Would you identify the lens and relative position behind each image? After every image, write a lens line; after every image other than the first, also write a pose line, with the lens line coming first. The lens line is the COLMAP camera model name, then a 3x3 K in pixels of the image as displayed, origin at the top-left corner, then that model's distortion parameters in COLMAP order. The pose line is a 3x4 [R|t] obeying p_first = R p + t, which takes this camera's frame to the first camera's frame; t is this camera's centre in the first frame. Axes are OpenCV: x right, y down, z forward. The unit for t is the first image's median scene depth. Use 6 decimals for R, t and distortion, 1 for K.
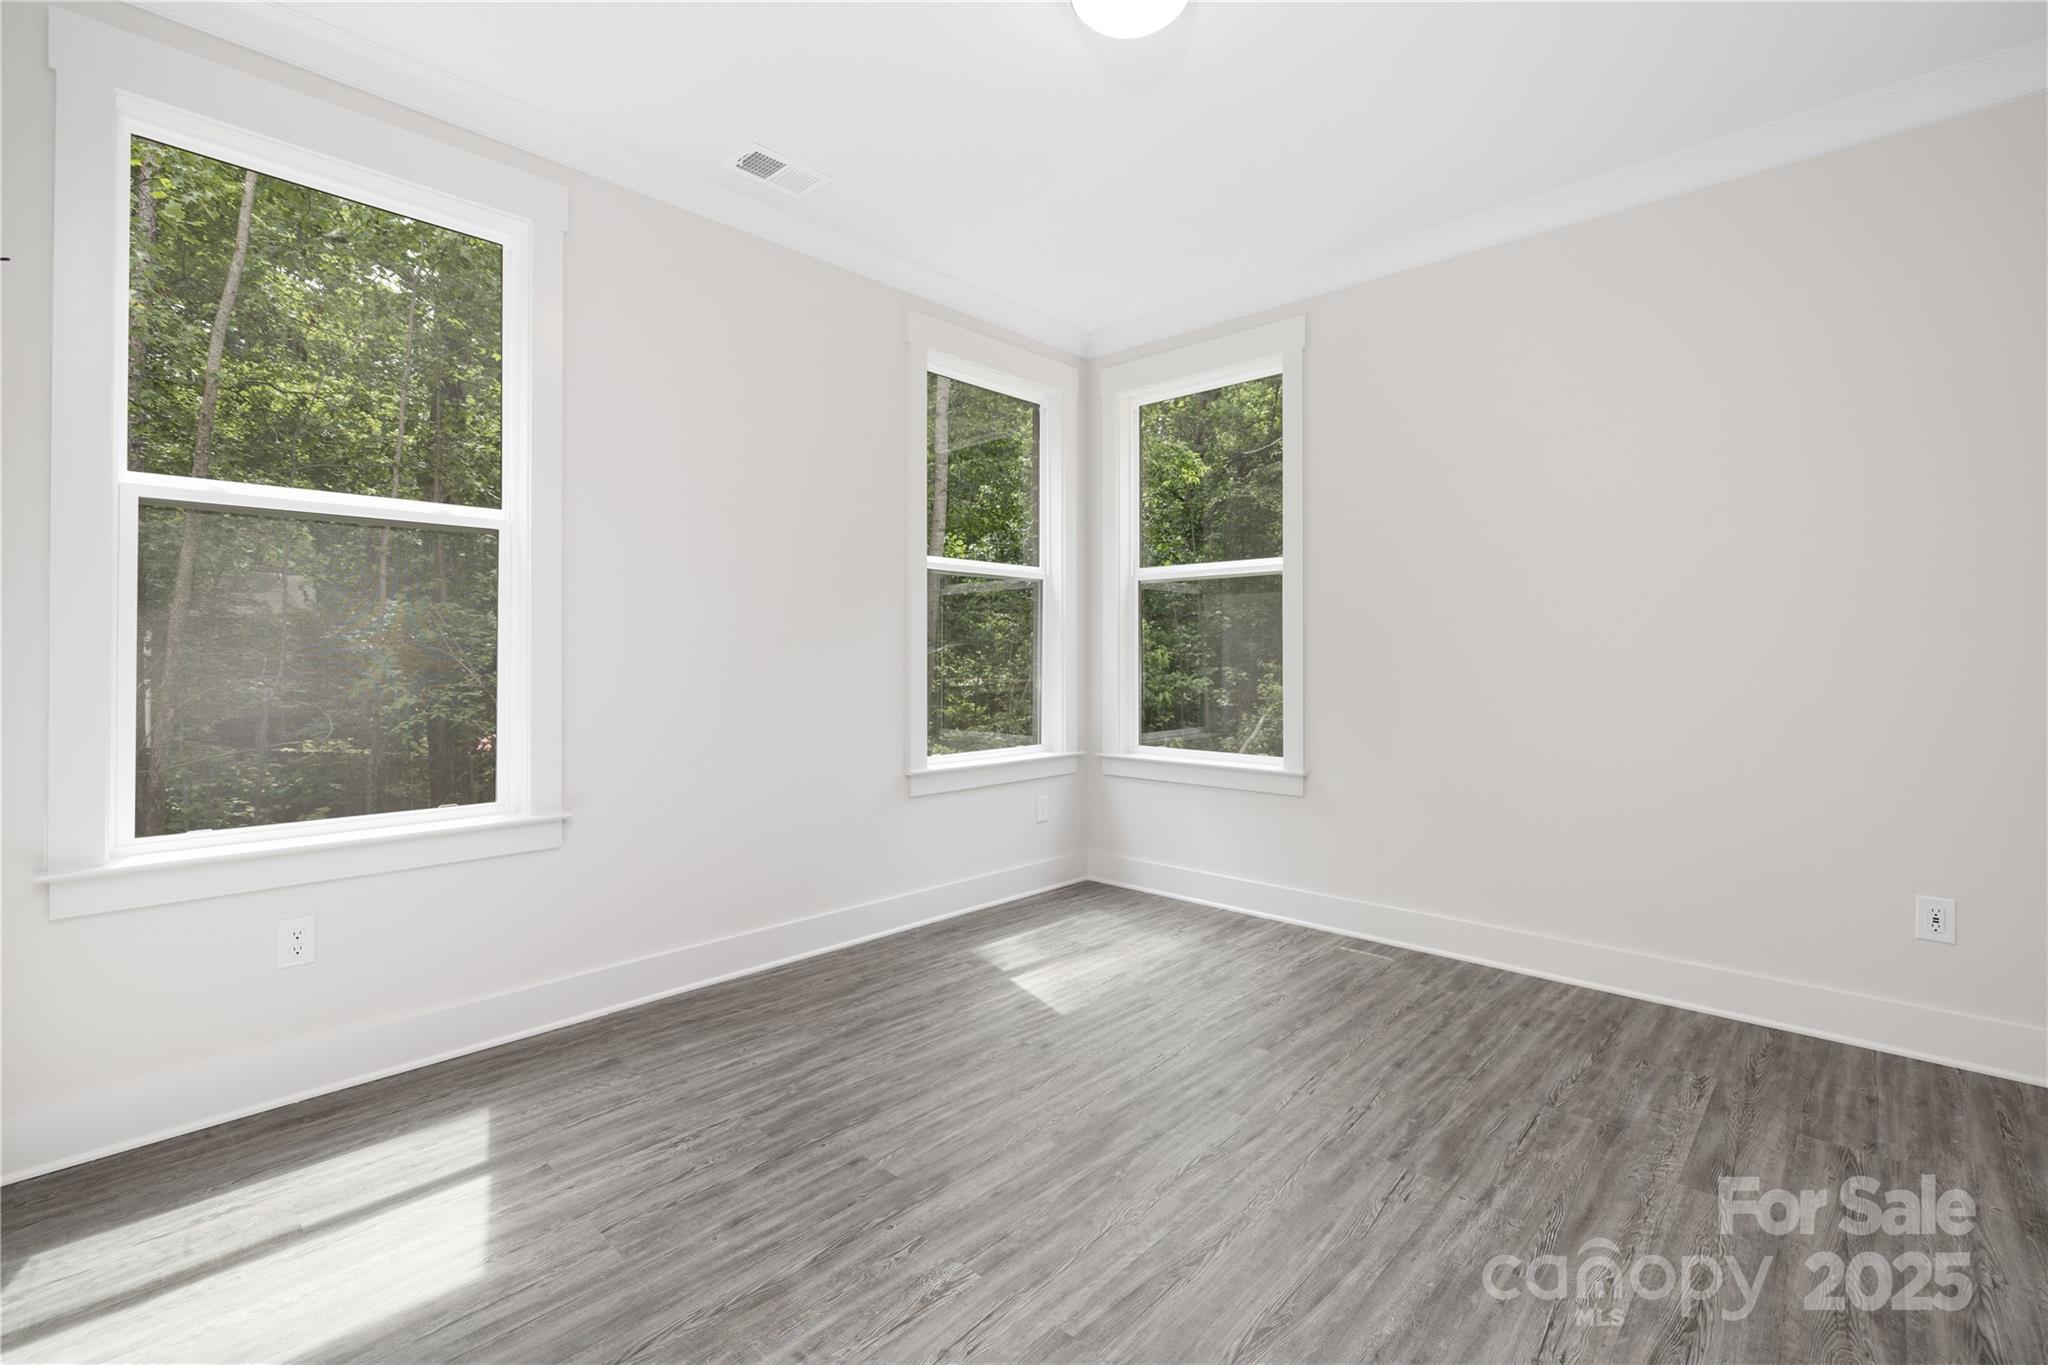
lens RADIAL K [[914.8, 0, 1023.4], [0, 914.8, 666.5], [0, 0, 1]] dist [-0.001477, -0.000973]
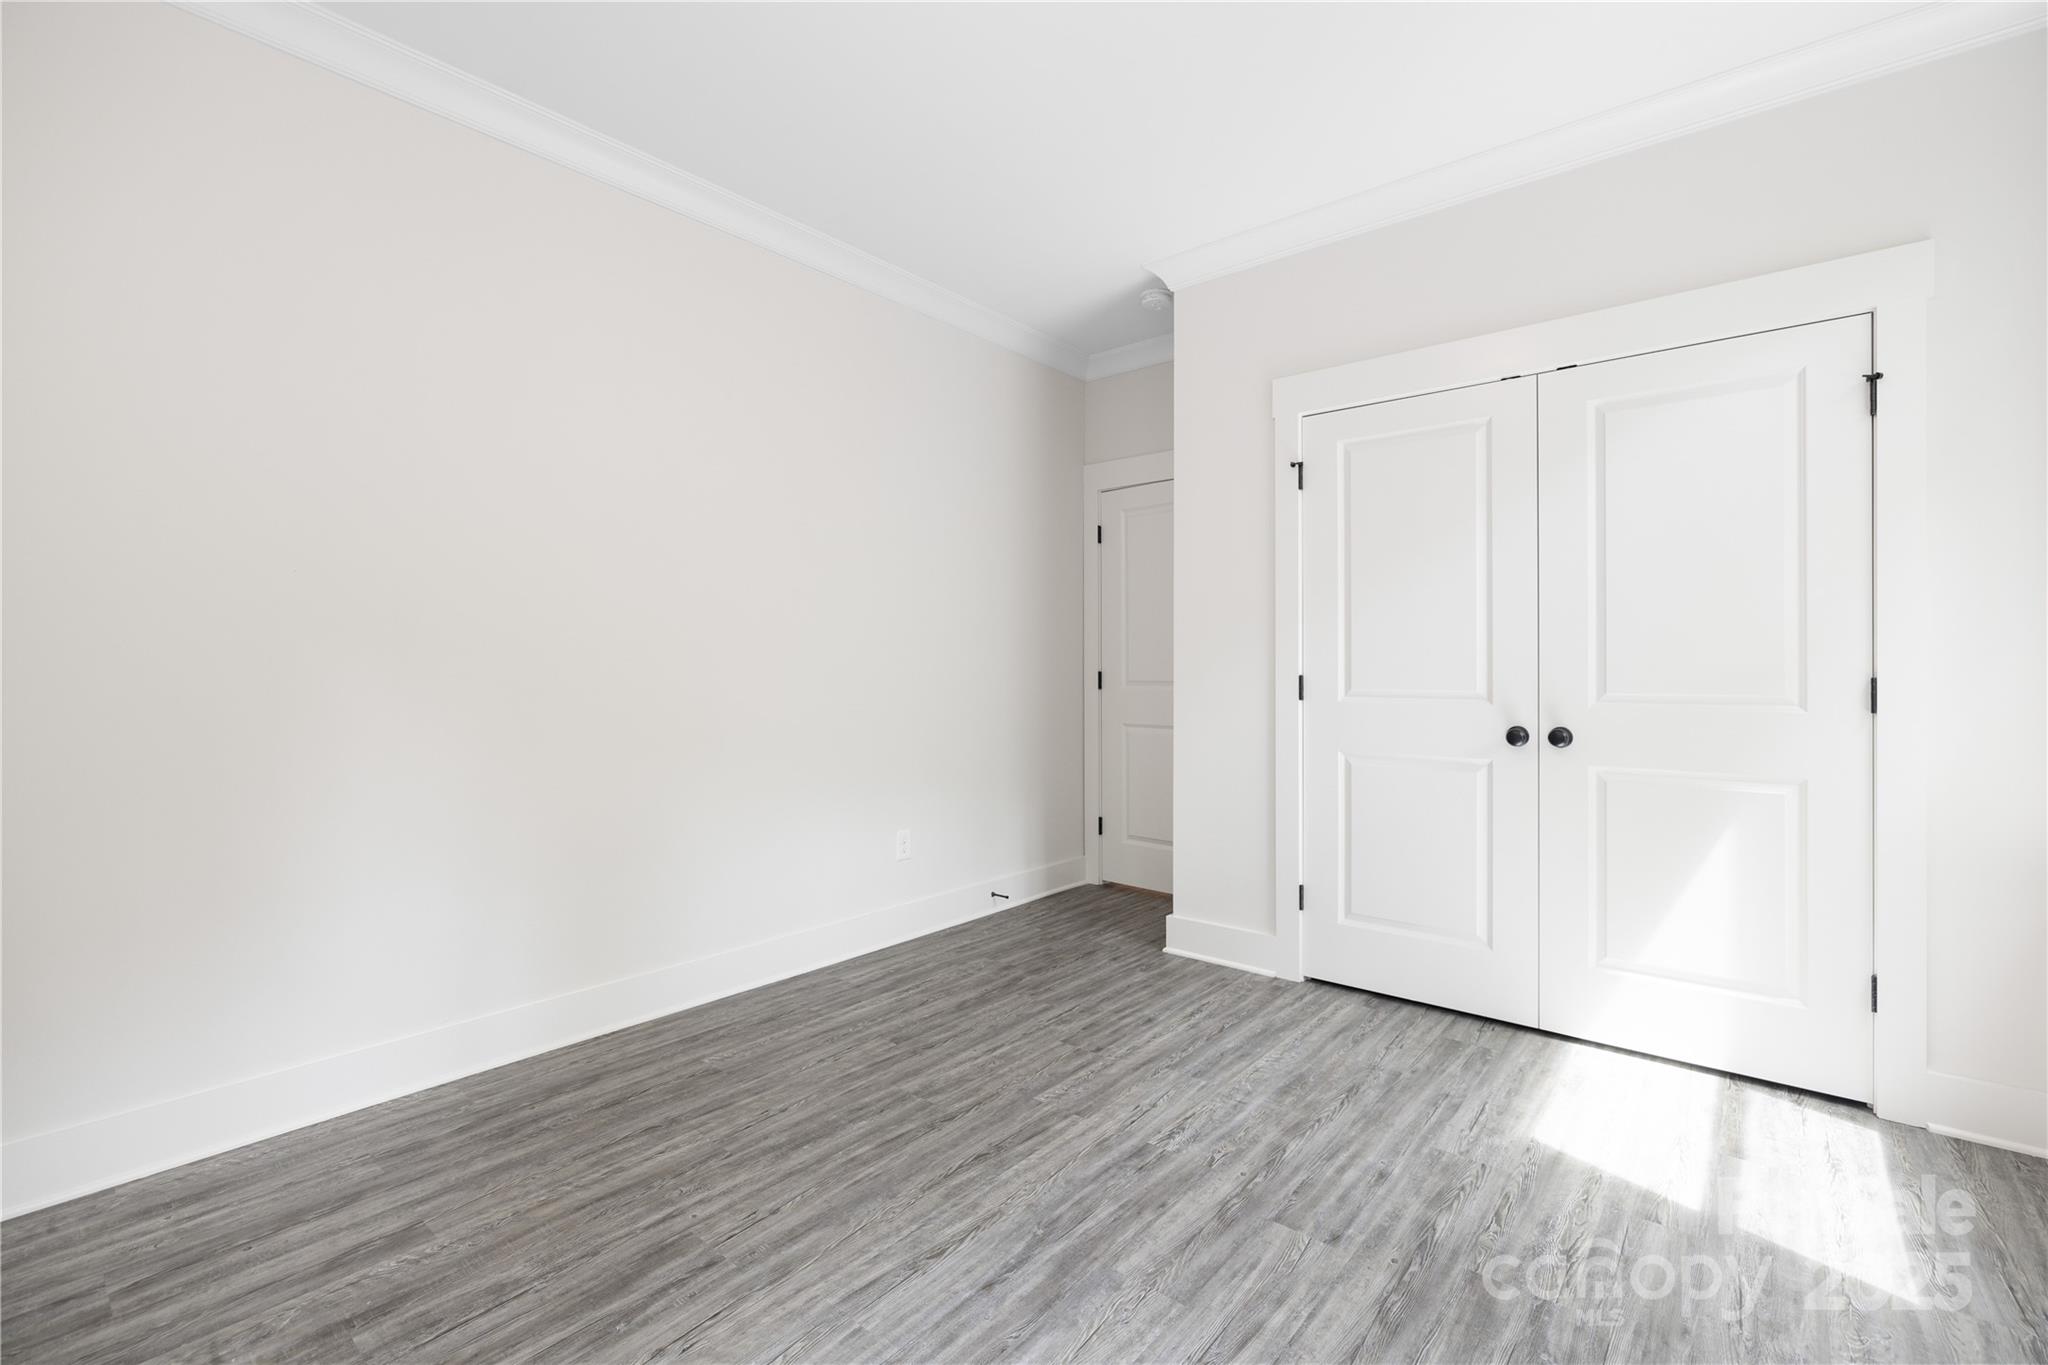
lens RADIAL K [[914.8, 0, 1022.4], [0, 914.8, 672.3], [0, 0, 1]] dist [-0.001477, -0.000973]
pose [[-0.998143, -0.001744, -0.060897, 0.184958], [-0.002767, 0.999856, 0.016713, -0.023955], [0.060859, 0.016851, -0.998004, 1.976233]]
